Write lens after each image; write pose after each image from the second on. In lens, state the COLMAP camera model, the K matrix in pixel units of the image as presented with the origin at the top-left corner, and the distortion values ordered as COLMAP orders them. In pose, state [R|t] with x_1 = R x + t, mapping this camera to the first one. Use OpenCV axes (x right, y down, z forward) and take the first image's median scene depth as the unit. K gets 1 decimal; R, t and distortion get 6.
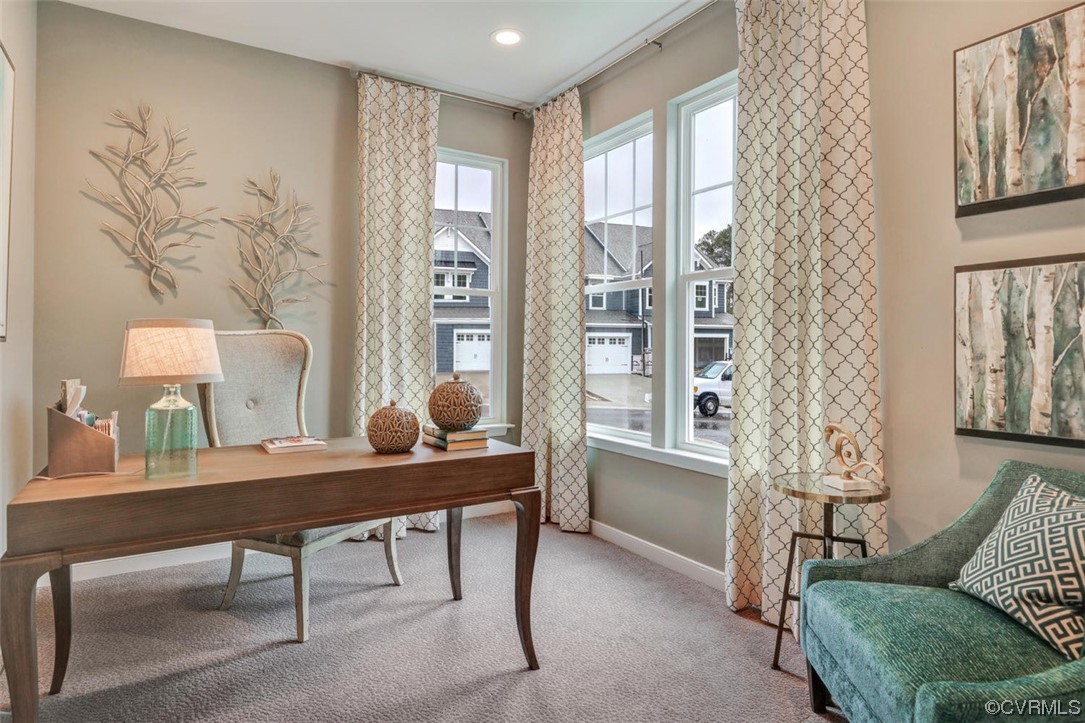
lens RADIAL K [[612.1, 0, 543.3], [0, 612.1, 353.2], [0, 0, 1]] dist [0.004268, -0.004239]
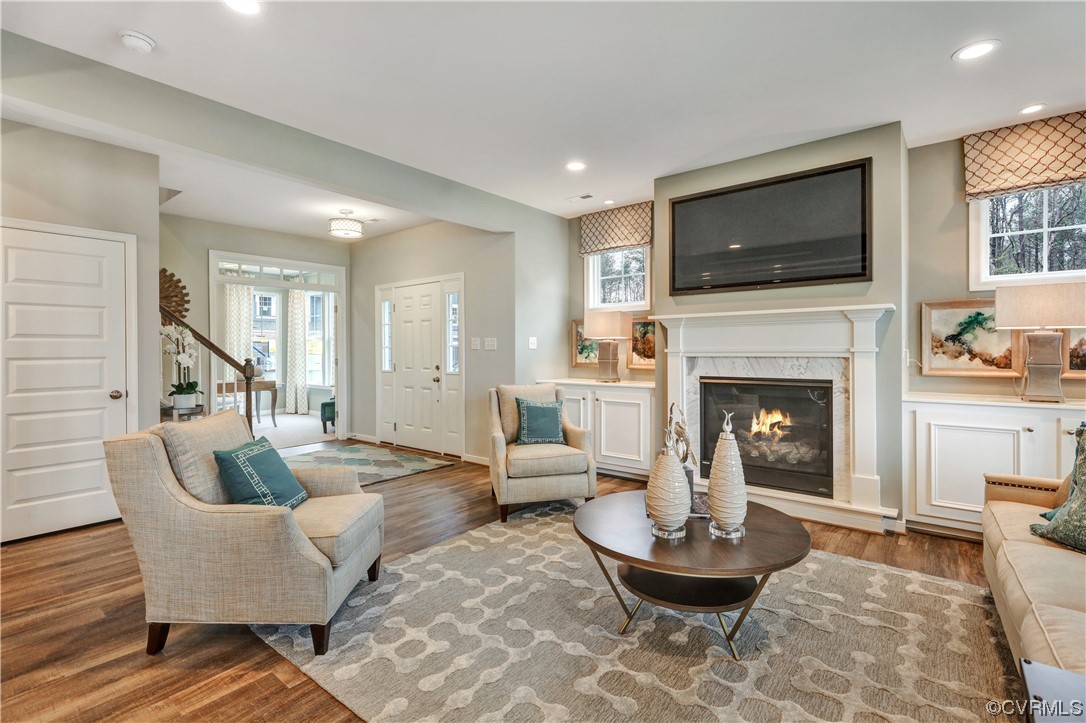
lens RADIAL K [[497.5, 0, 541.2], [0, 497.5, 352.3], [0, 0, 1]] dist [0.001349, 0.000353]
pose [[0.946259, -0.009939, 0.323257, 0.402057], [0.011517, 0.999929, -0.002968, -0.011724], [-0.323205, 0.006531, 0.946307, -1.928703]]
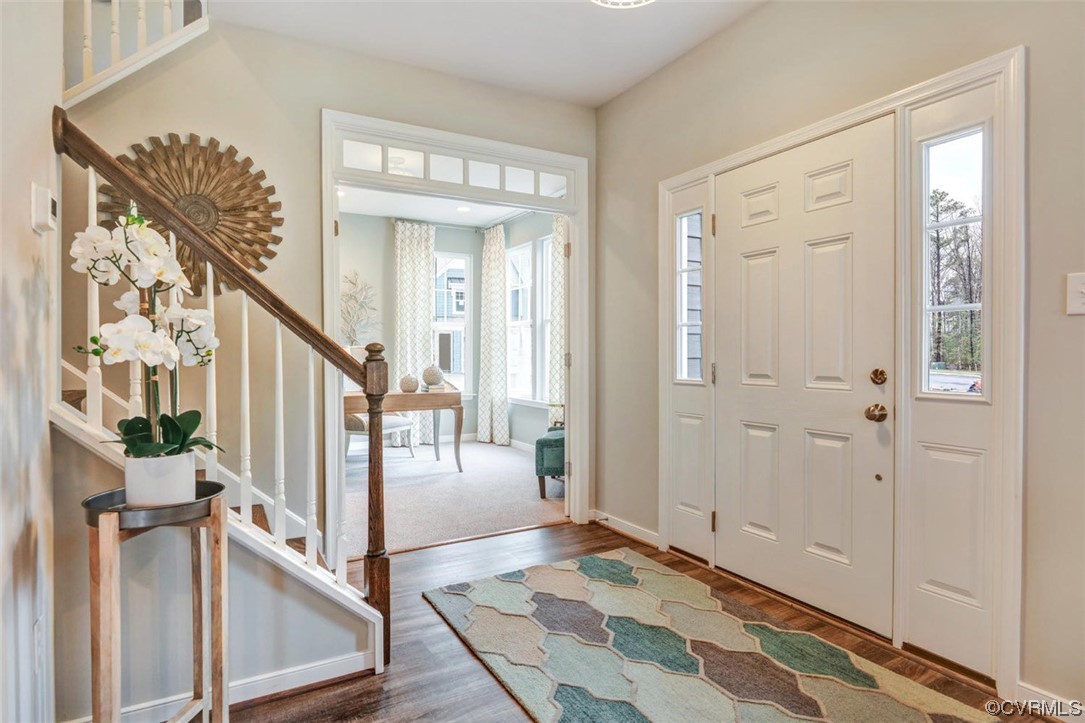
lens RADIAL K [[587.4, 0, 541.5], [0, 587.4, 361.9], [0, 0, 1]] dist [0.006205, 0.000298]
pose [[0.998982, -0.003980, -0.044937, 0.273735], [0.004243, 0.999974, 0.005753, 0.008001], [0.044912, -0.005938, 0.998973, -0.942003]]
